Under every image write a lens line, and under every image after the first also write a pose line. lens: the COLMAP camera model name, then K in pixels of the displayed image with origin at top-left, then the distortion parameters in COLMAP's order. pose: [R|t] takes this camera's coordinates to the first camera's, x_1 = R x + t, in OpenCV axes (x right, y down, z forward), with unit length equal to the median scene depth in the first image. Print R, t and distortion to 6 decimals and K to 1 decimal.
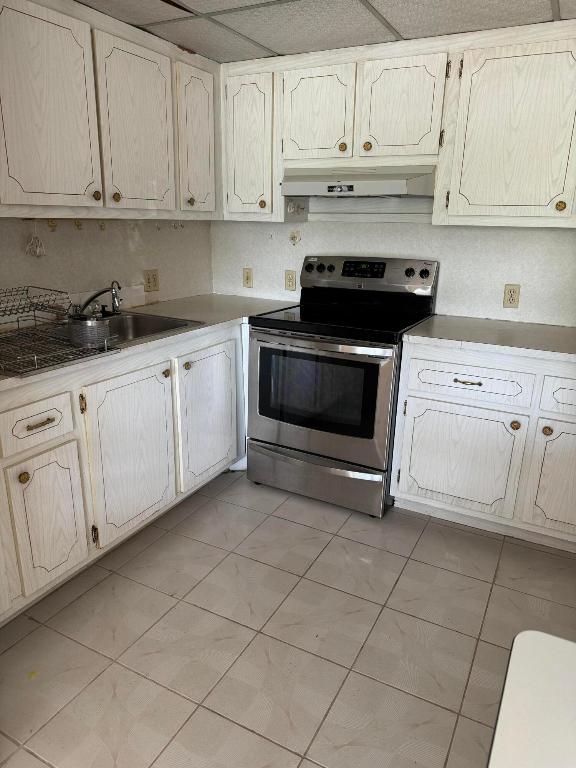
lens RADIAL K [[543.3, 0, 284.7], [0, 543.3, 385.9], [0, 0, 1]] dist [0.080508, -0.099896]
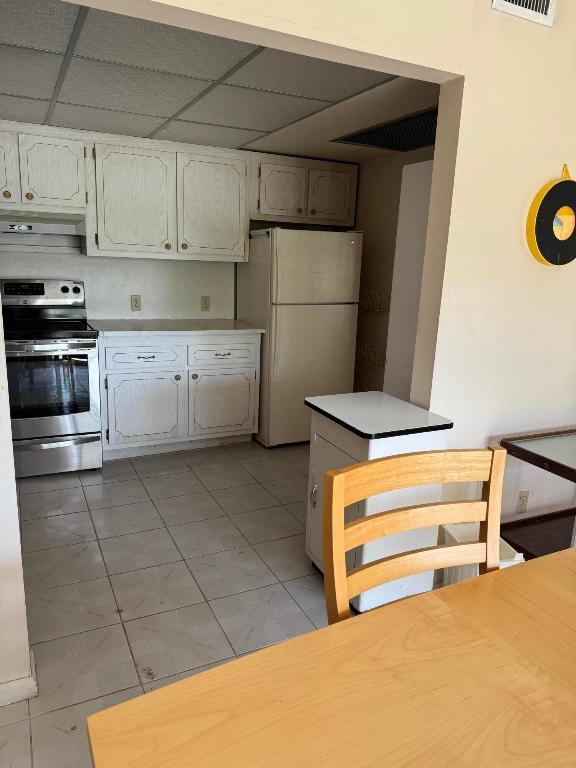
lens RADIAL K [[543.3, 0, 284.7], [0, 543.3, 385.9], [0, 0, 1]] dist [0.080508, -0.099896]
pose [[0.597299, -0.183083, 0.780842, -0.602173], [0.209959, 0.975337, 0.068080, 0.046019], [-0.774049, 0.123280, 0.621007, -0.238571]]
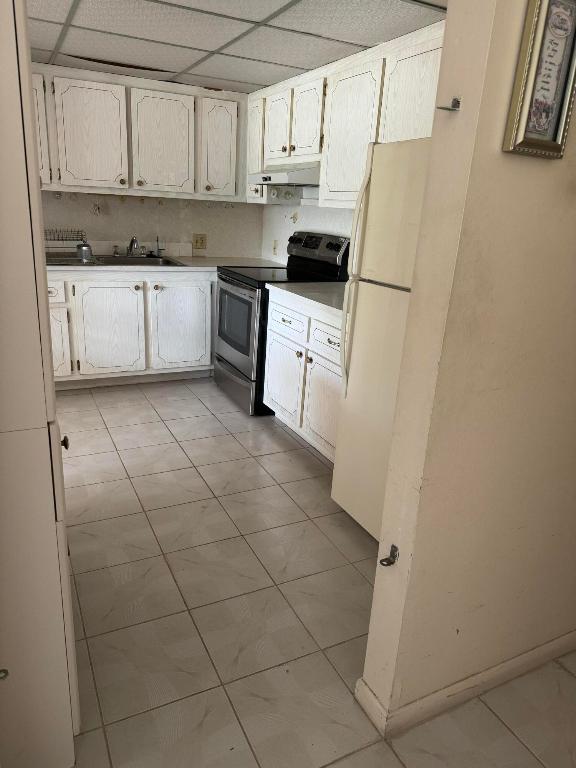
lens RADIAL K [[543.3, 0, 284.7], [0, 543.3, 385.9], [0, 0, 1]] dist [0.080508, -0.099896]
pose [[0.805707, 0.208715, -0.554323, 1.035592], [-0.209706, 0.975759, 0.062589, 0.064001], [0.553949, 0.065816, 0.829945, -0.116408]]
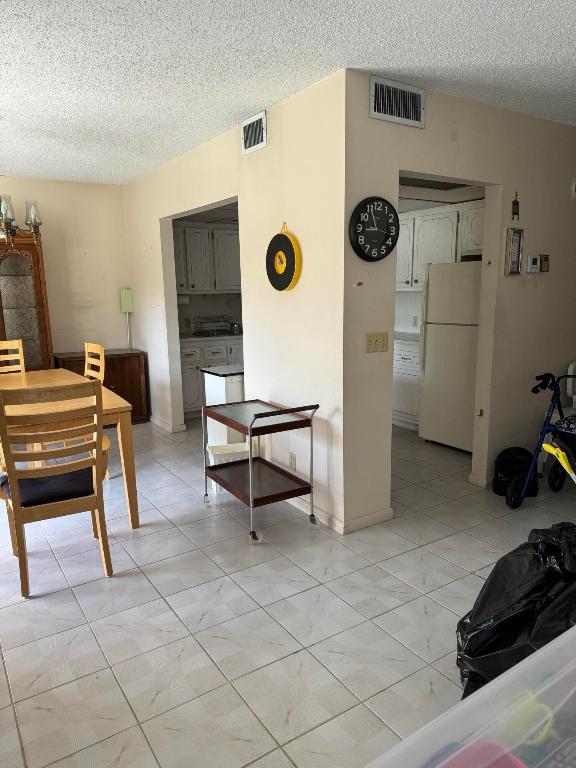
lens RADIAL K [[543.3, 0, 284.7], [0, 543.3, 385.9], [0, 0, 1]] dist [0.080508, -0.099896]
pose [[0.870390, 0.054563, -0.489331, 1.118898], [-0.110382, 0.990167, -0.085932, 0.358251], [0.479831, 0.128808, 0.867854, -1.181409]]
